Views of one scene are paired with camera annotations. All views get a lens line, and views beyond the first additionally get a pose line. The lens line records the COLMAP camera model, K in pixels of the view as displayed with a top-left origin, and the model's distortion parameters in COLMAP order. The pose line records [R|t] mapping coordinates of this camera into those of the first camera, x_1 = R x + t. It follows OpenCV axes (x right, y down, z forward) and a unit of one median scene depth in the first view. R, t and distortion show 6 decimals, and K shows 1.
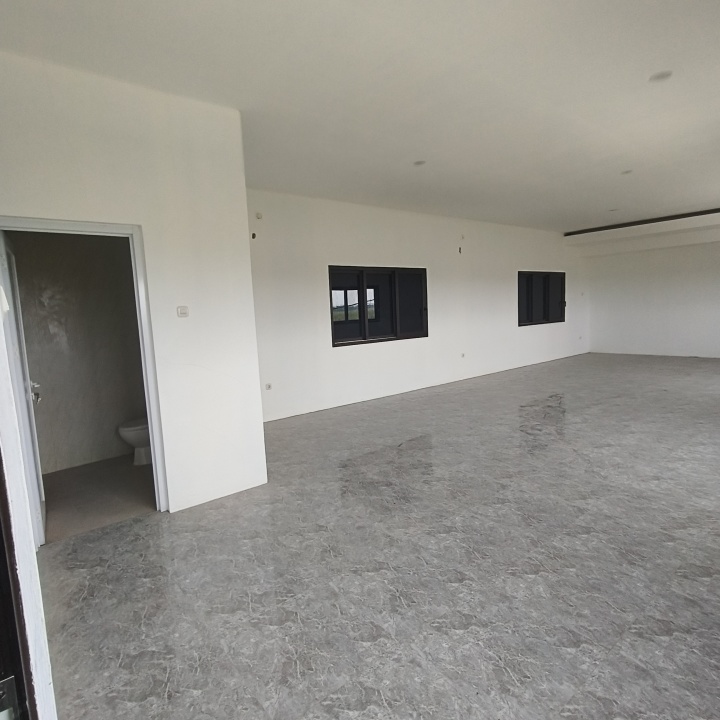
lens RADIAL K [[443.2, 0, 357.6], [0, 443.2, 356.4], [0, 0, 1]] dist [0.001573, 0.002353]
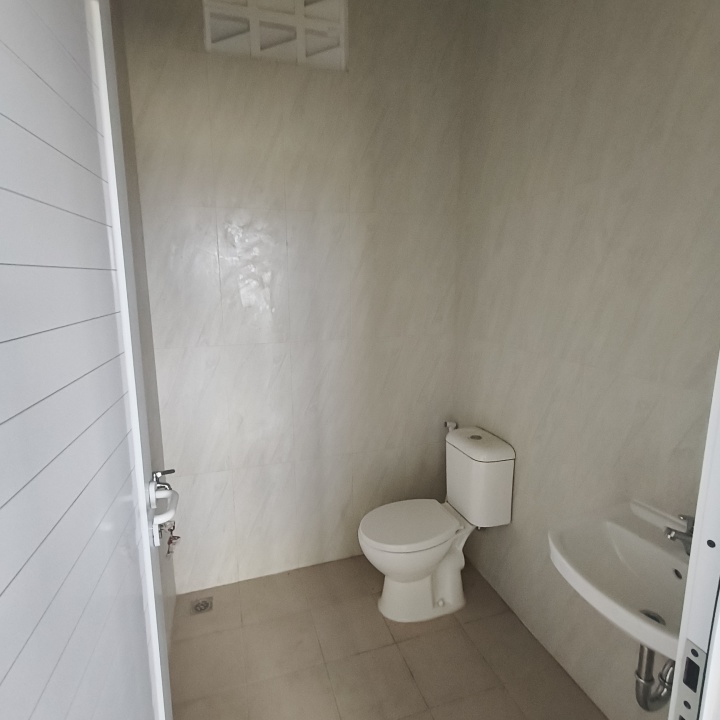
lens RADIAL K [[443.2, 0, 361.6], [0, 443.2, 359.0], [0, 0, 1]] dist [0.001573, 0.002353]
pose [[0.926808, 0.102845, -0.361177, -0.398231], [-0.076214, 0.993266, 0.087261, -0.045343], [0.367719, -0.053347, 0.928405, 0.605595]]
